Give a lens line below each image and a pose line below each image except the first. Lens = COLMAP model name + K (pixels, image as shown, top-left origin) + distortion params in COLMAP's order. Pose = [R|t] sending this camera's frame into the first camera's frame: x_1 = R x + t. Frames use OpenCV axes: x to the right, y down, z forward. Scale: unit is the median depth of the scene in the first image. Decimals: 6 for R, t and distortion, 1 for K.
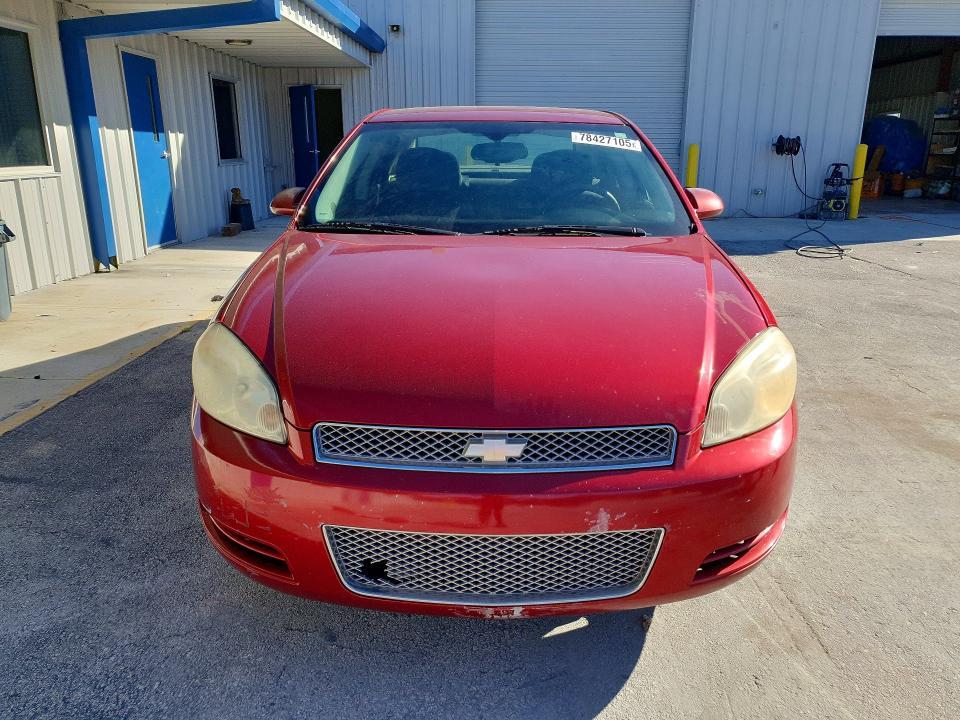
lens RADIAL K [[750.0, 0, 486.8], [0, 750.0, 356.0], [0, 0, 1]] dist [0.015354, 0.008827]
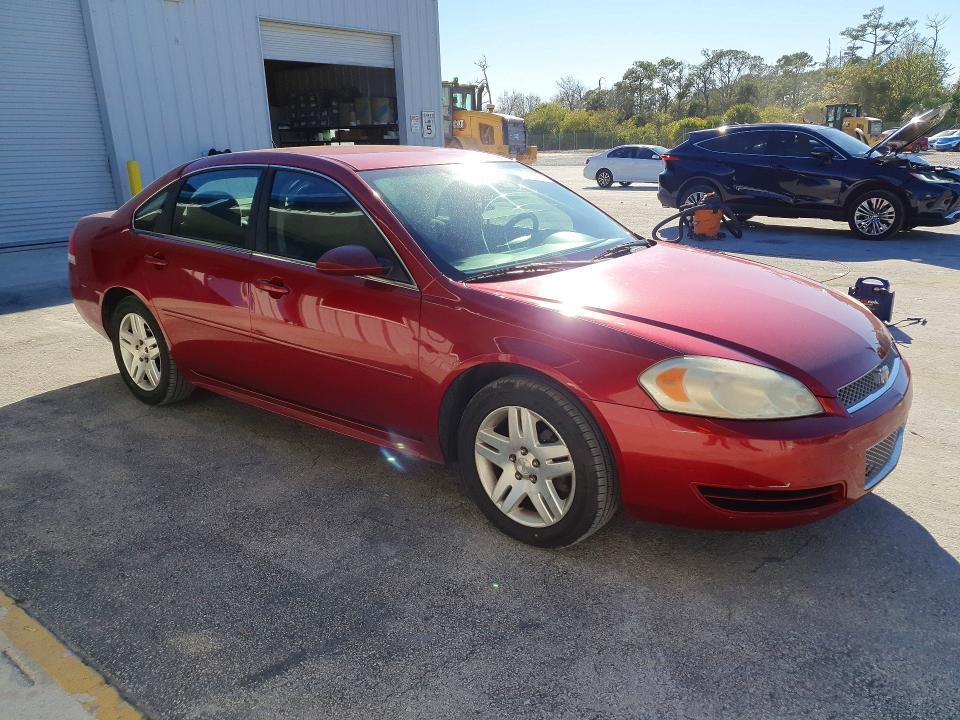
lens RADIAL K [[750.0, 0, 486.8], [0, 750.0, 356.0], [0, 0, 1]] dist [0.015354, 0.008827]
pose [[0.605979, -0.235387, 0.759857, -1.080528], [0.236902, 0.965275, 0.110093, -0.185847], [-0.759386, 0.113298, 0.640700, 0.353399]]
